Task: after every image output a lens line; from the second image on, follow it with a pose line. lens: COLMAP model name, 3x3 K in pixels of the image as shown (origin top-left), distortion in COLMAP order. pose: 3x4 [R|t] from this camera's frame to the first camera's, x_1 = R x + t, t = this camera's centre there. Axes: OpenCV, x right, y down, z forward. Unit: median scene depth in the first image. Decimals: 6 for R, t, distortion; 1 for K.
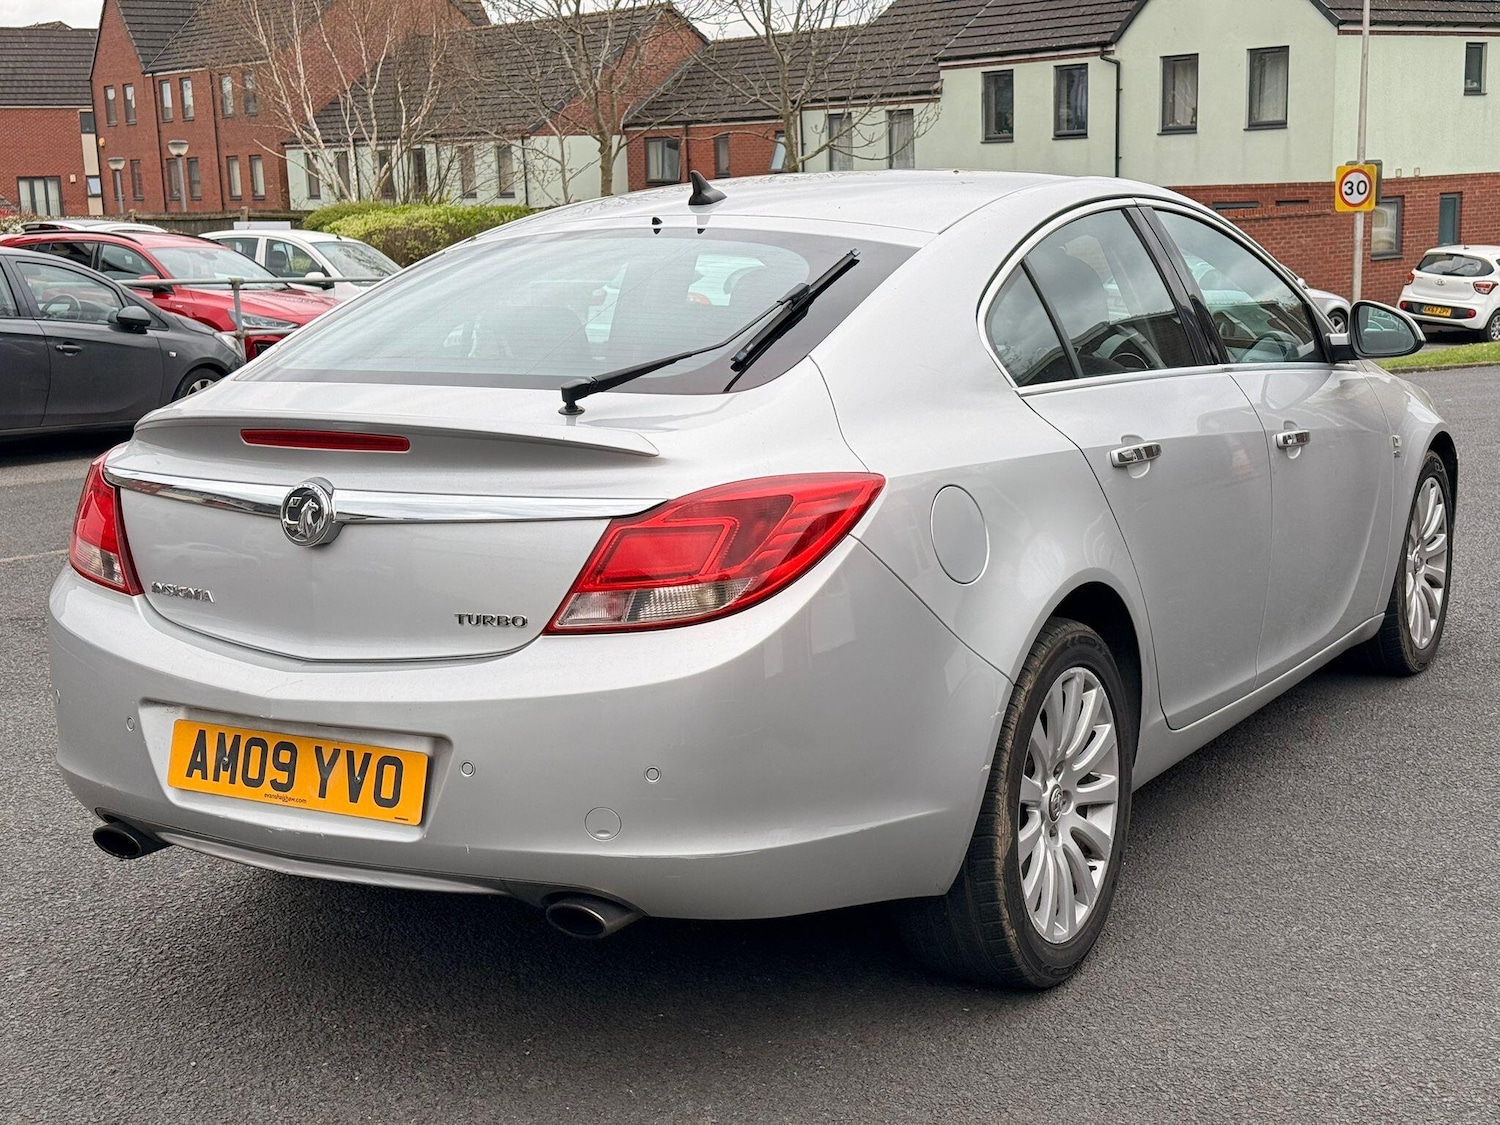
lens RADIAL K [[2111.1, 0, 750.0], [0, 2111.1, 562.5], [0, 0, 1]] dist [0.188118, -0.356372]
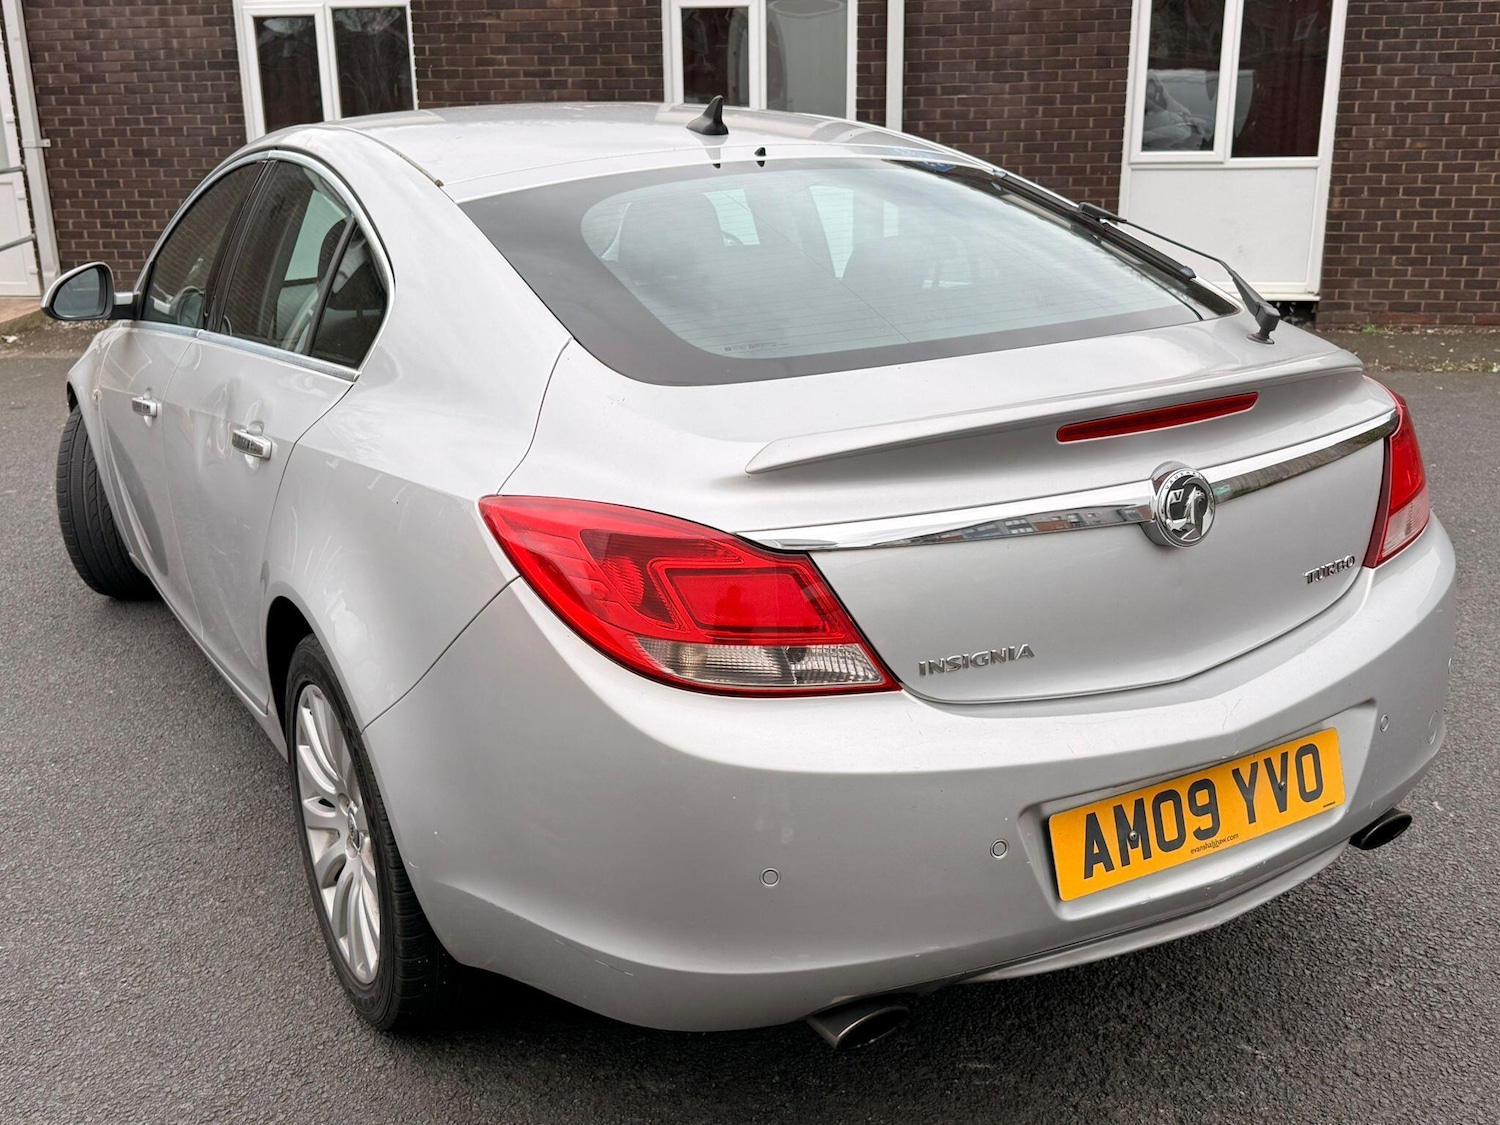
lens RADIAL K [[1494.3, 0, 750.0], [0, 1494.3, 562.5], [0, 0, 1]] dist [0.153733, -0.334304]
pose [[0.486663, -0.240969, 0.839698, -0.778231], [0.165035, 0.969256, 0.182499, -0.135000], [-0.857859, 0.049765, 0.511469, 0.843461]]
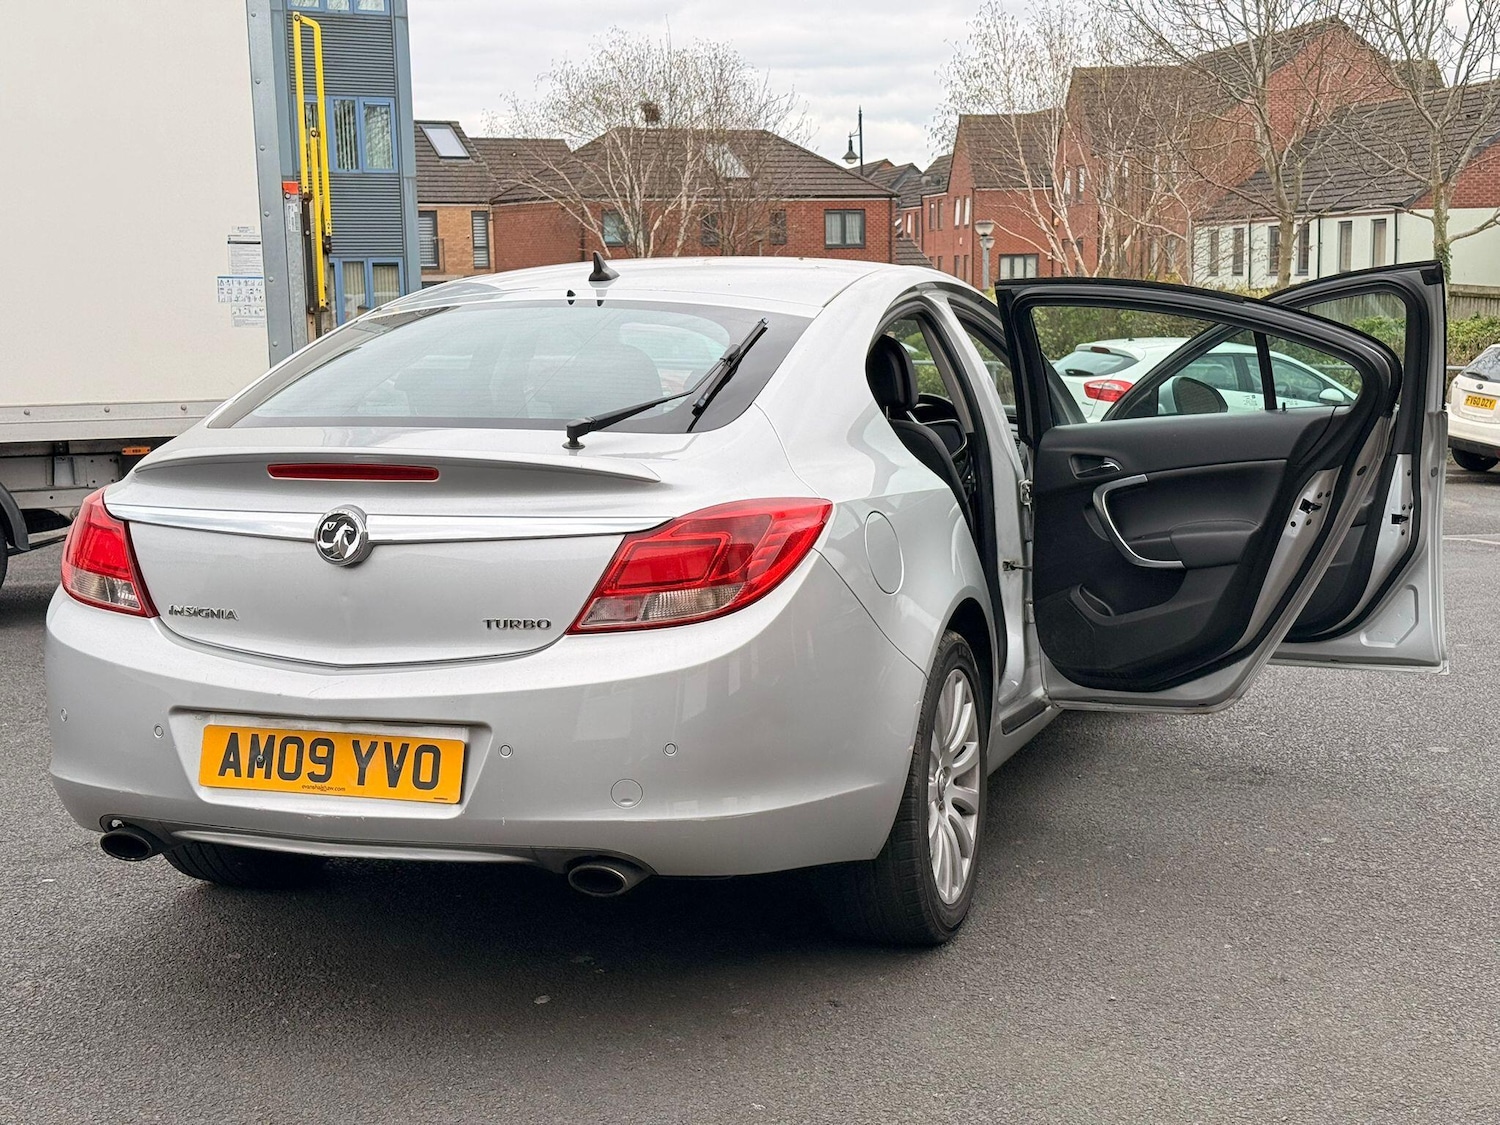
lens RADIAL K [[2113.9, 0, 760.9], [0, 2113.9, 553.0], [0, 0, 1]] dist [0.160733, -0.185951]
pose [[0.979787, -0.009383, 0.199822, -0.214612], [0.020663, 0.998303, -0.054436, 0.052347], [-0.198972, 0.057465, 0.978319, -0.157537]]
